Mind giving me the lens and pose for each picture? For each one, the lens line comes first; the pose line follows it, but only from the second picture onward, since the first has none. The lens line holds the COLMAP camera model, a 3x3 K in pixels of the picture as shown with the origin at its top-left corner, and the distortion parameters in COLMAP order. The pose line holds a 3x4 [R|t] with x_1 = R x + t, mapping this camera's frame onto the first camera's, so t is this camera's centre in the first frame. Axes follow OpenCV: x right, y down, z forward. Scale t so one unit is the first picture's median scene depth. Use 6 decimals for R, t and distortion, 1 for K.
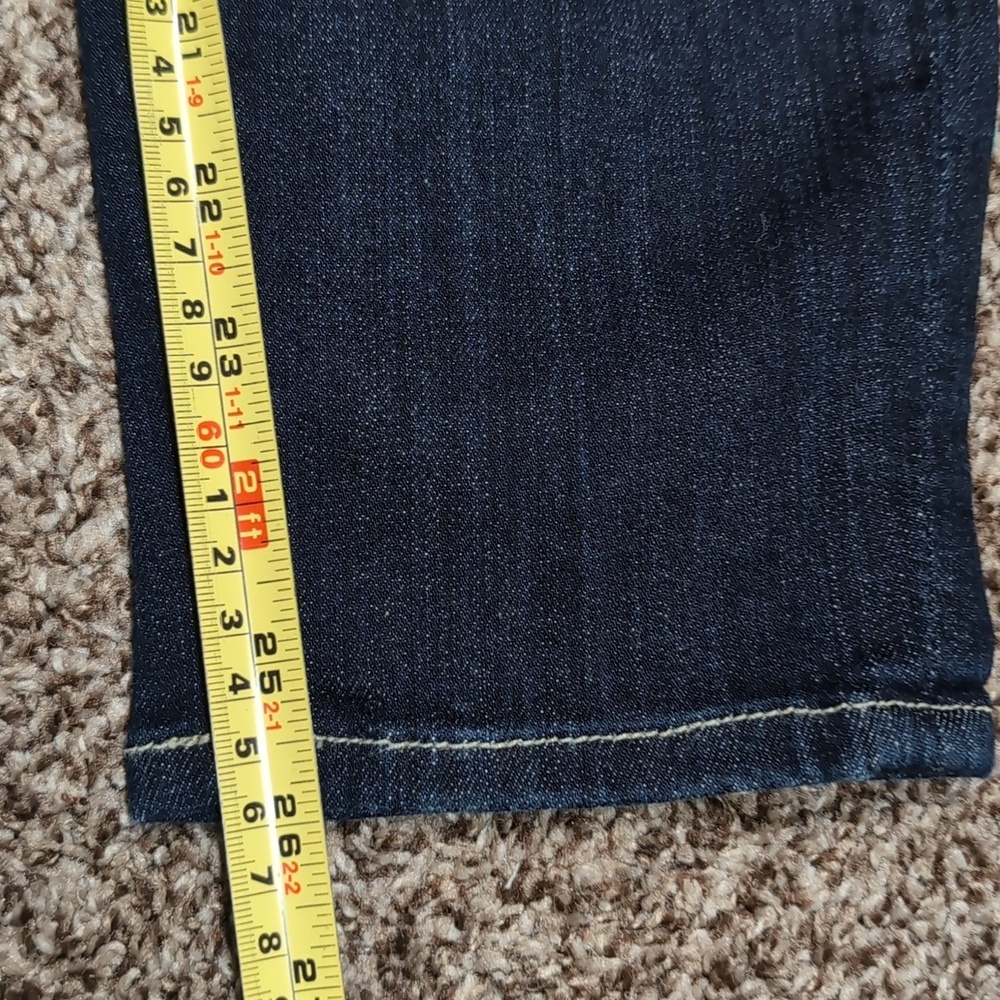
lens RADIAL K [[1767.4, 0, 504.5], [0, 1767.4, 502.1], [0, 0, 1]] dist [0.021354, 0.000000]
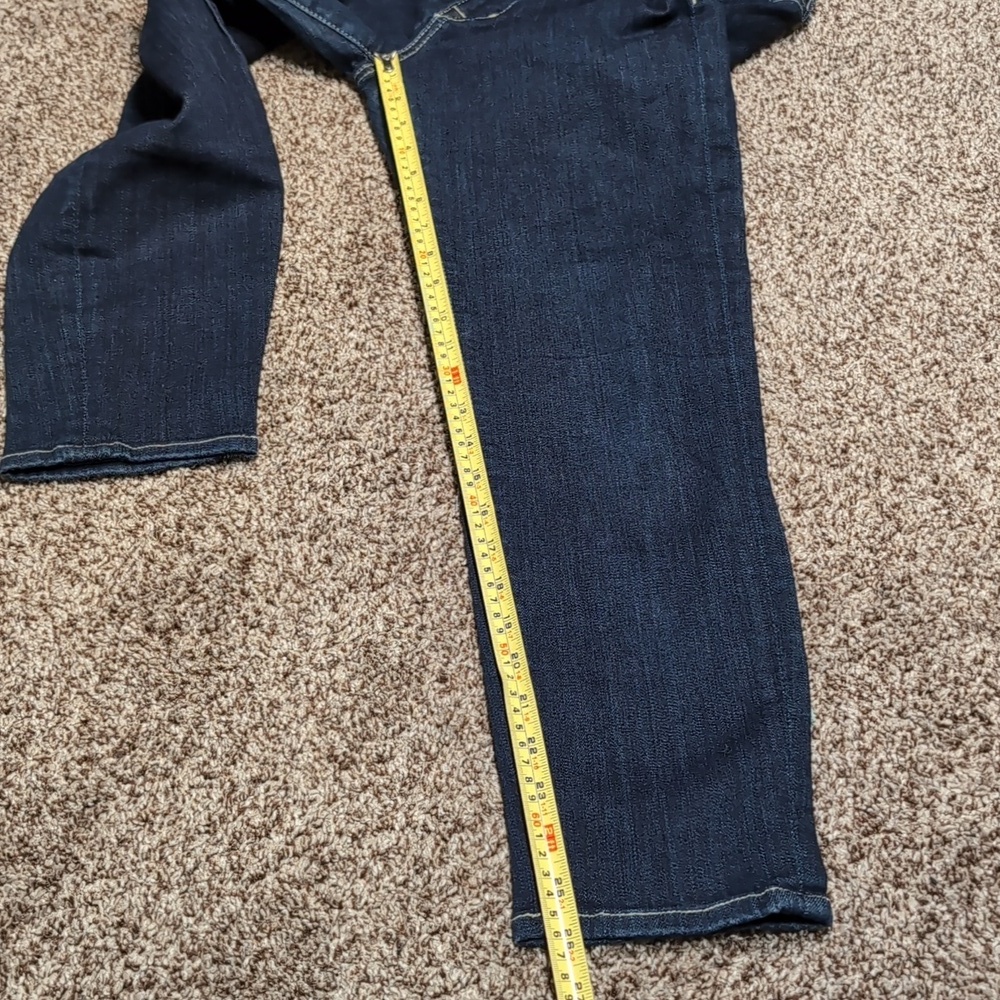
lens RADIAL K [[1767.4, 0, 500.1], [0, 1767.4, 500.3], [0, 0, 1]] dist [0.021354, 0.000000]
pose [[0.985560, -0.119418, -0.120042, 0.185322], [0.028455, 0.815672, -0.577815, 1.201657], [0.166916, 0.566056, 0.807292, -1.642836]]
